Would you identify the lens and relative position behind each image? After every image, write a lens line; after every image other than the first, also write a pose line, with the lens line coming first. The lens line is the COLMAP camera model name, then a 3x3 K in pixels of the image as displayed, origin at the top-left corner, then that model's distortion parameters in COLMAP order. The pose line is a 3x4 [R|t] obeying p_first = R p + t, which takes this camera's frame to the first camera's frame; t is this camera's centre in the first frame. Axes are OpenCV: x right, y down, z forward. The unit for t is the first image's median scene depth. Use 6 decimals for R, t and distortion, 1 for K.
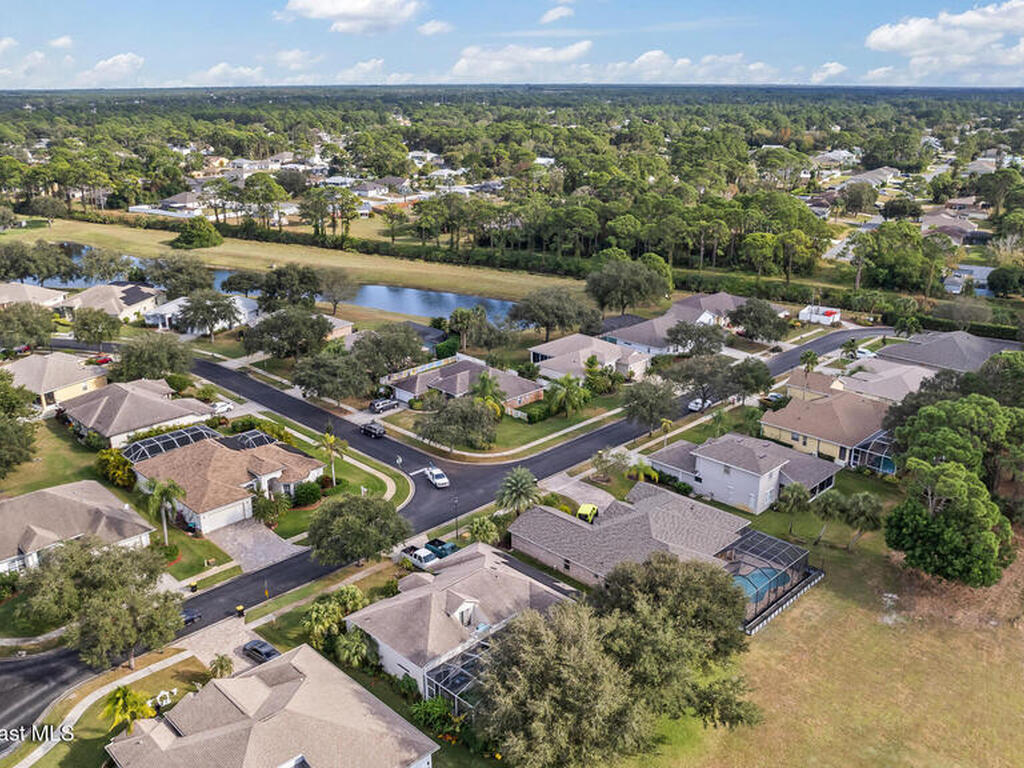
lens RADIAL K [[892.3, 0, 512.0], [0, 892.3, 384.0], [0, 0, 1]] dist [-0.056808, 0.010021]
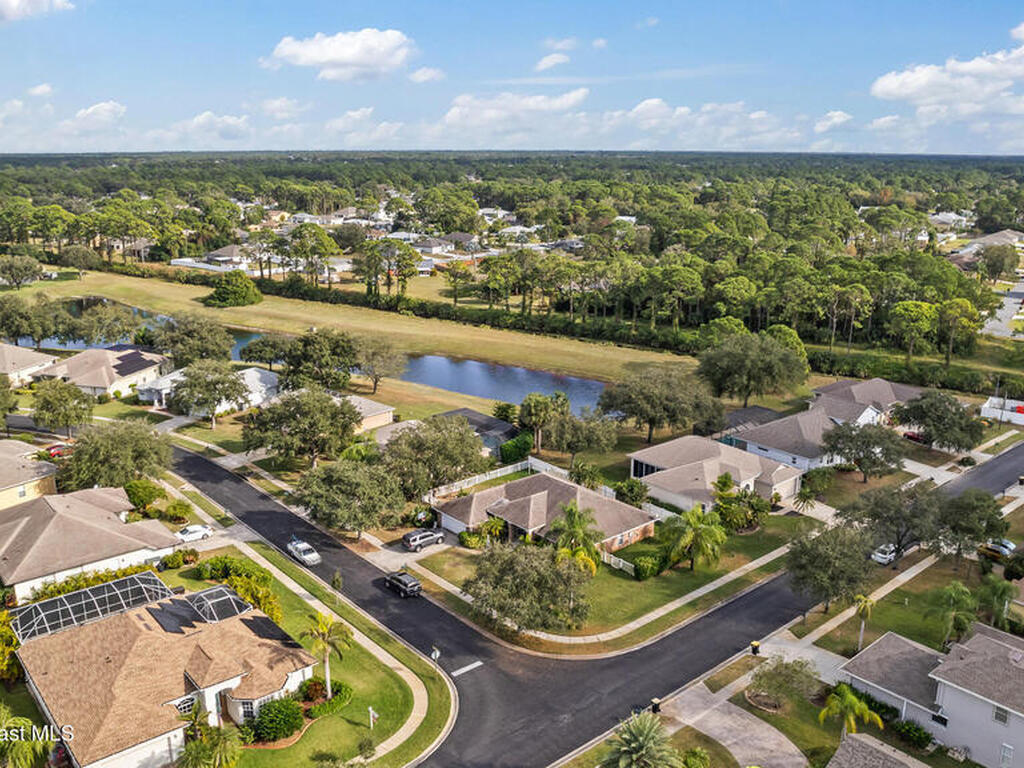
lens RADIAL K [[892.3, 0, 512.0], [0, 892.3, 384.0], [0, 0, 1]] dist [-0.056808, 0.010021]
pose [[0.996918, 0.024551, -0.074510, -0.016595], [-0.029651, 0.997236, -0.068127, -0.032425], [0.072631, 0.070126, 0.994890, 0.194723]]
